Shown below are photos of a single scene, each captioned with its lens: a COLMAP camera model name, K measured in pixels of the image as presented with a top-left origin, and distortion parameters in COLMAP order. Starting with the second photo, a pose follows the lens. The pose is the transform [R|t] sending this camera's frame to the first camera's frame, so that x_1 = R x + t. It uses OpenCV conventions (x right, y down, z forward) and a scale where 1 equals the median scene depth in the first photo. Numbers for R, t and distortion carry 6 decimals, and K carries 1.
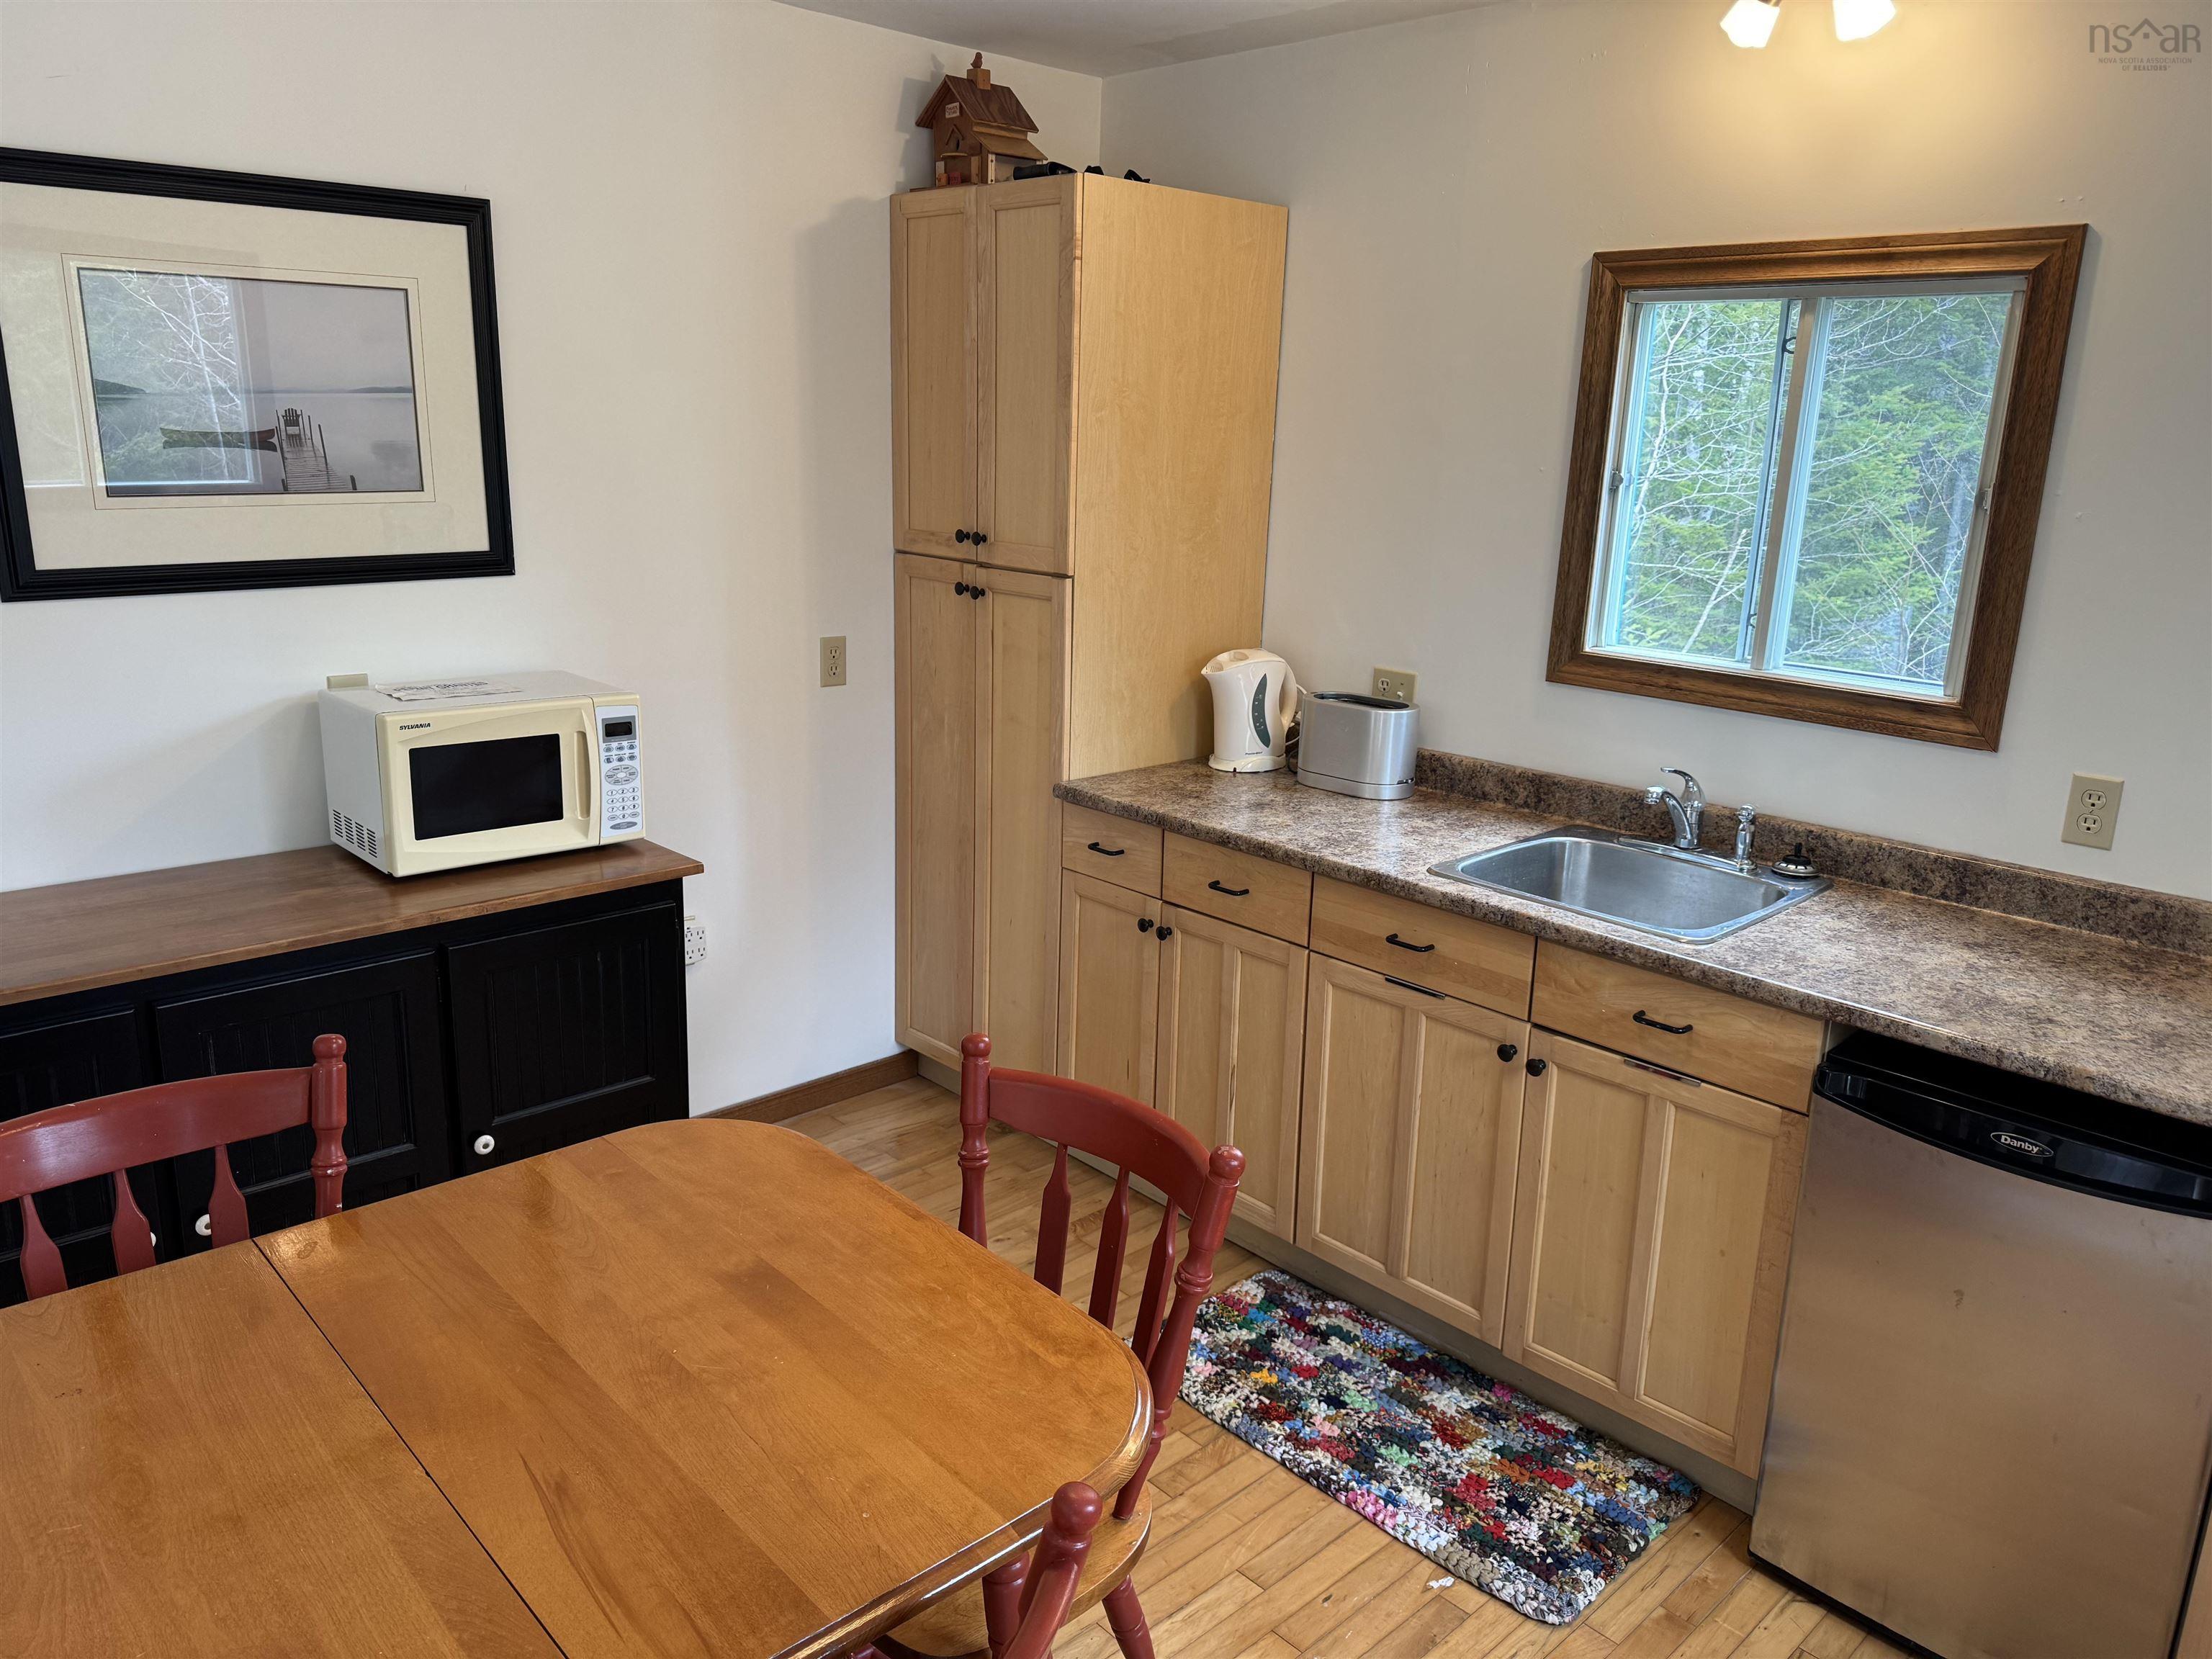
lens RADIAL K [[1540.0, 0, 1111.6], [0, 1540.0, 834.4], [0, 0, 1]] dist [0.055505, -0.059869]
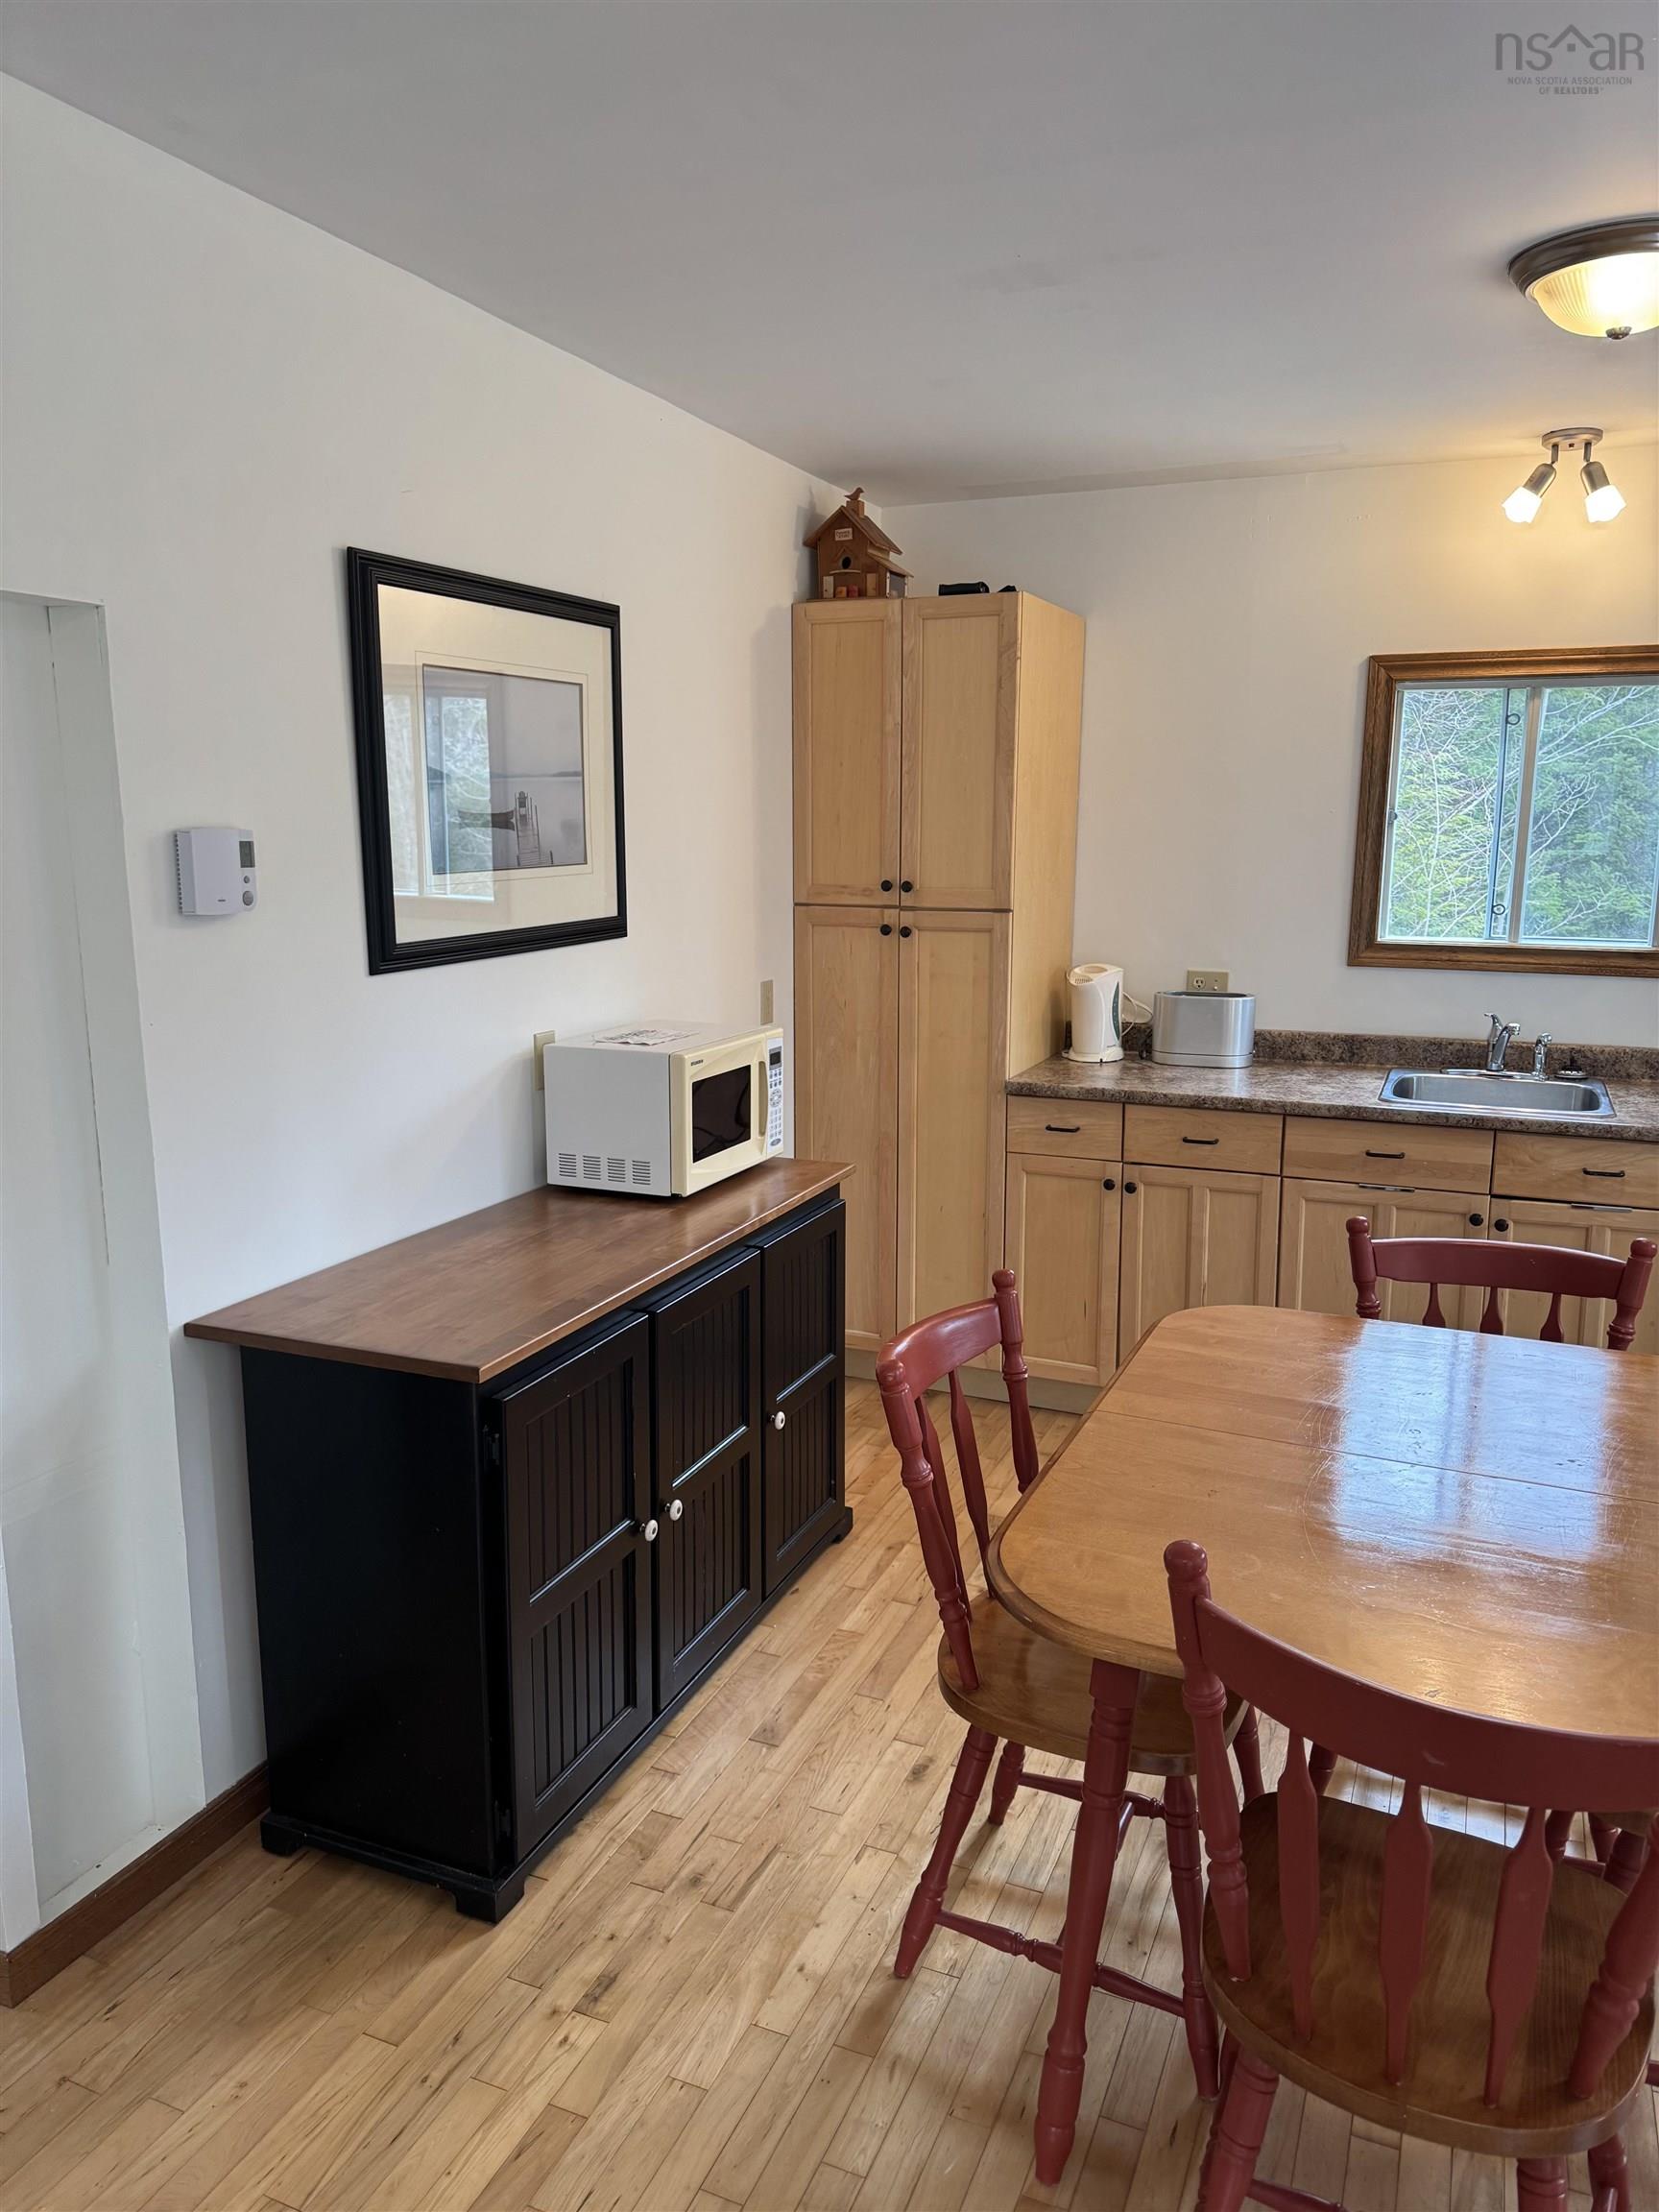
lens RADIAL K [[1540.0, 0, 834.2], [0, 1540.0, 1104.5], [0, 0, 1]] dist [0.055505, -0.059869]
pose [[0.919917, -0.105051, 0.377779, -0.704146], [0.130928, 0.990441, -0.043402, 0.021686], [-0.369609, 0.089388, 0.924878, -0.072560]]
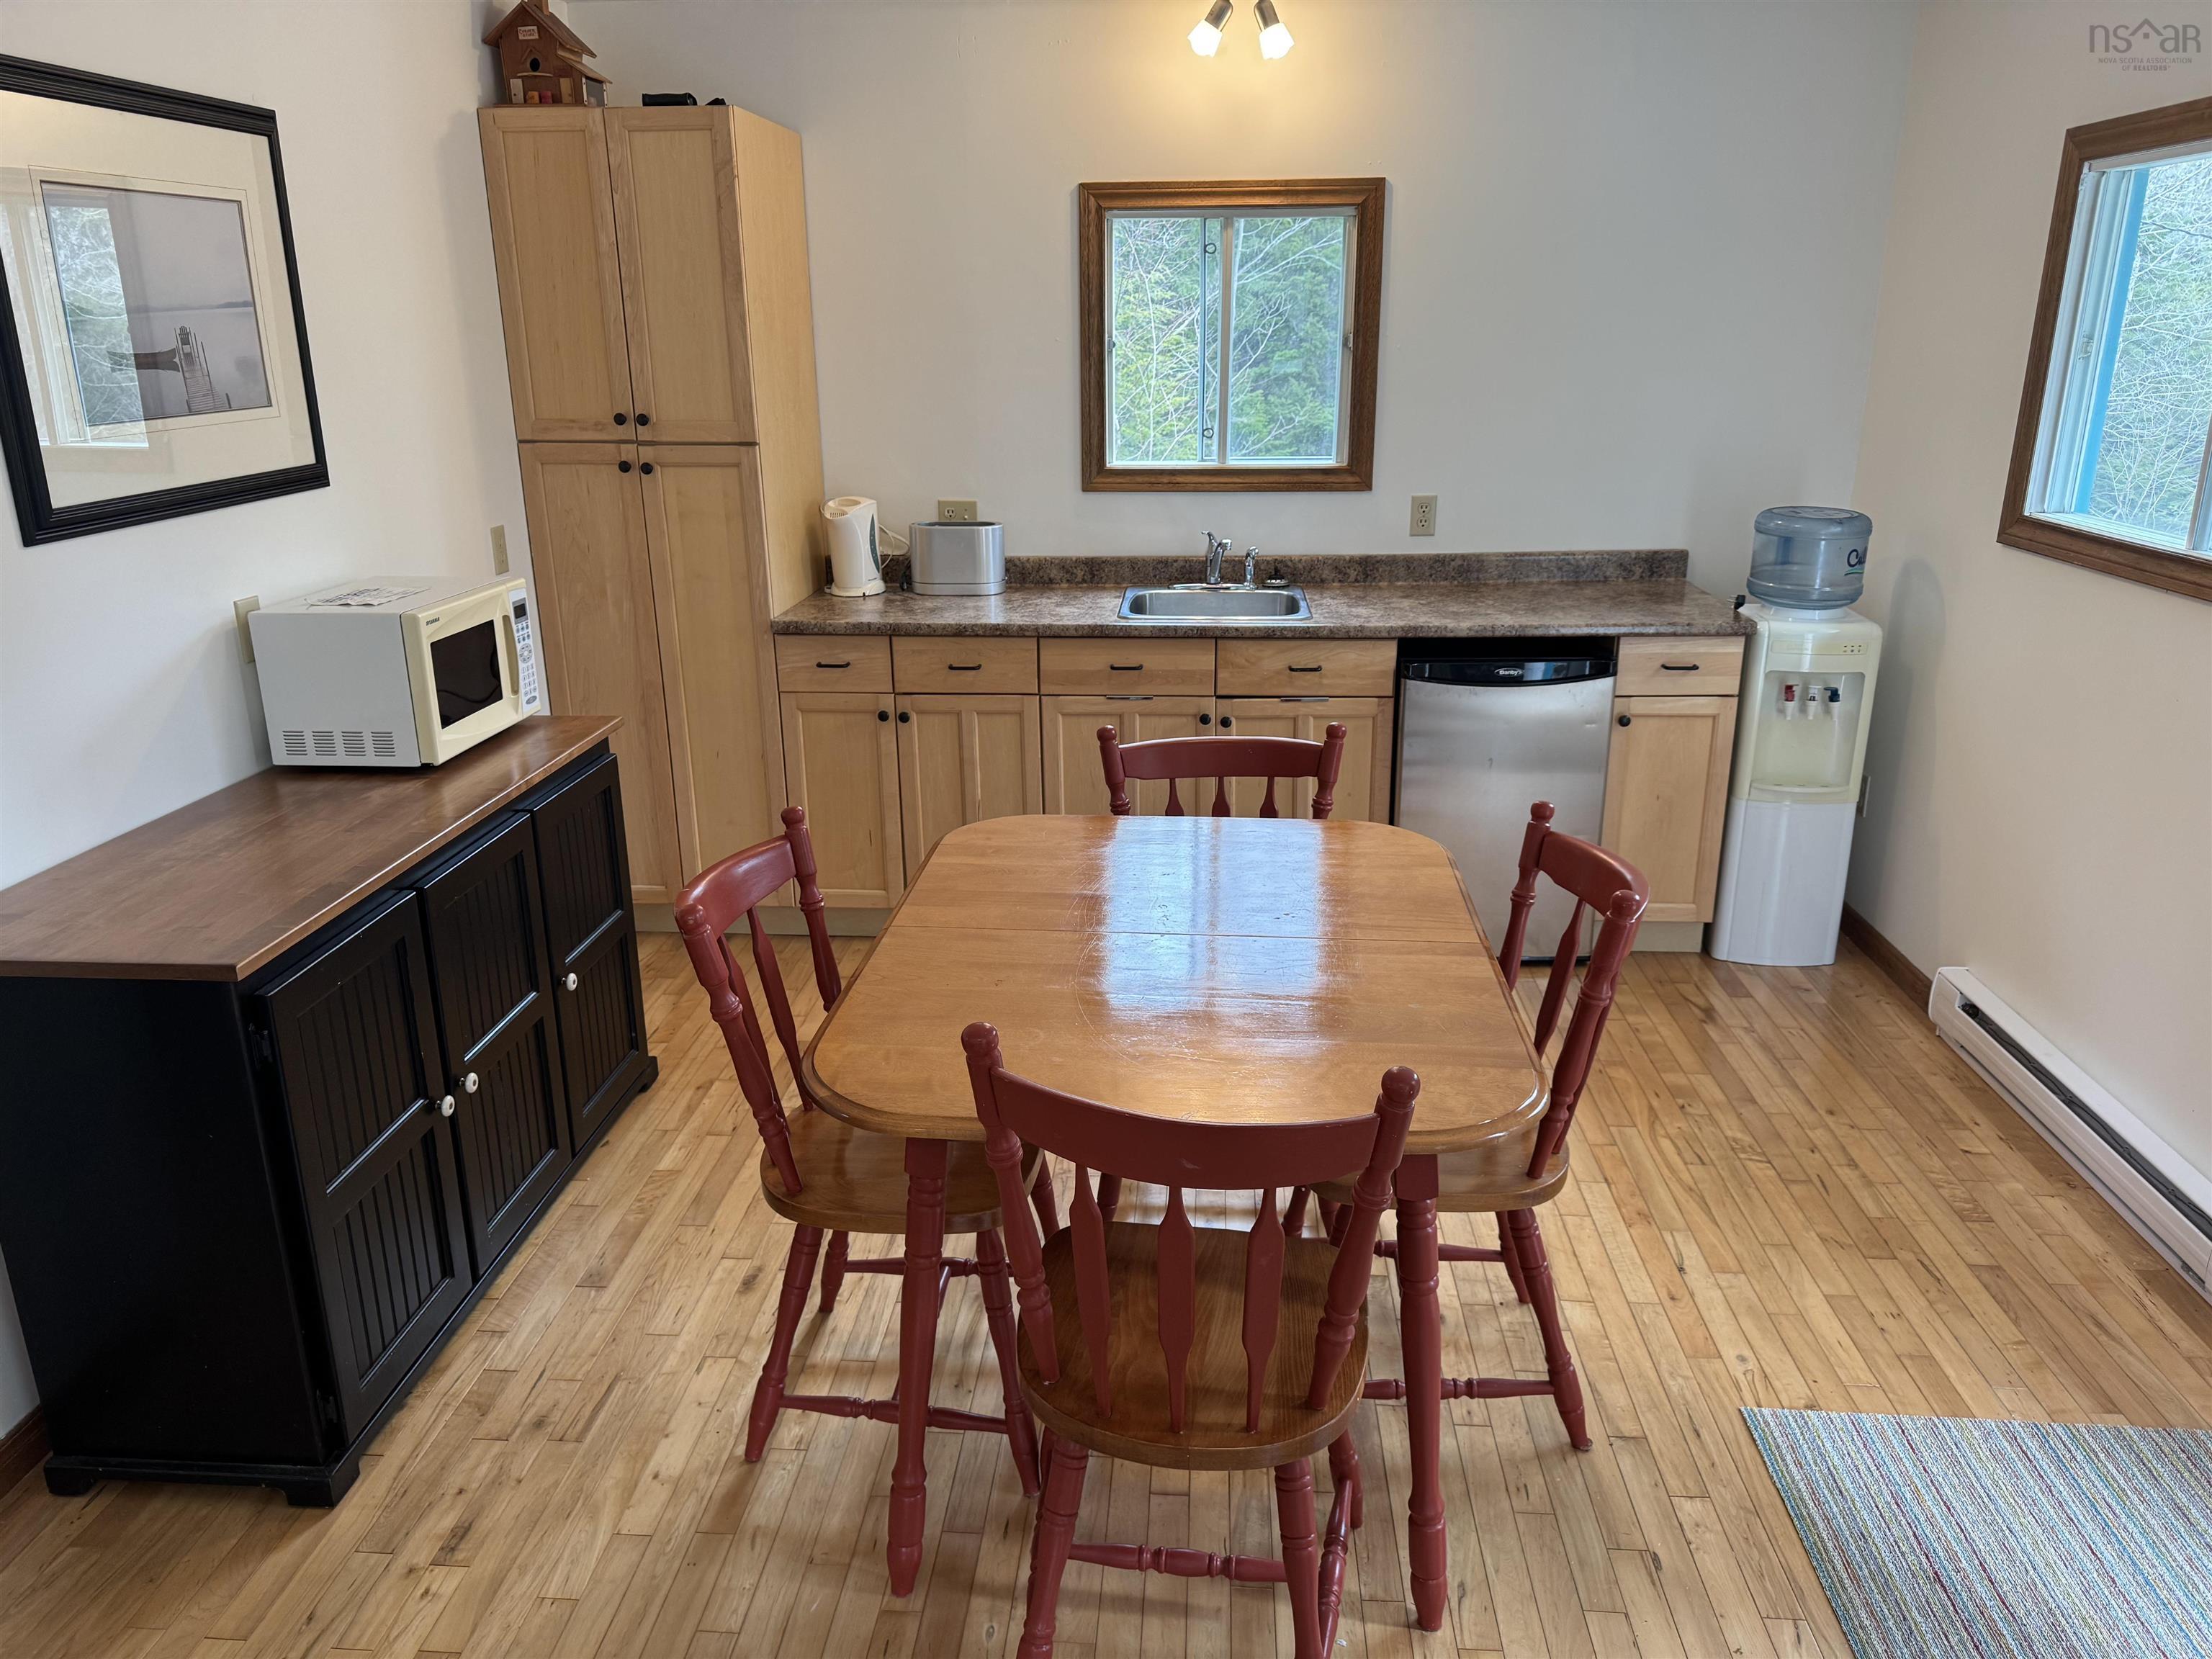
lens RADIAL K [[1540.0, 0, 1102.7], [0, 1540.0, 824.6], [0, 0, 1]] dist [0.055505, -0.059869]
pose [[0.742147, -0.241164, 0.625346, -0.727020], [0.205216, 0.969974, 0.130524, 0.019290], [-0.638048, 0.031463, 0.769354, -0.103933]]
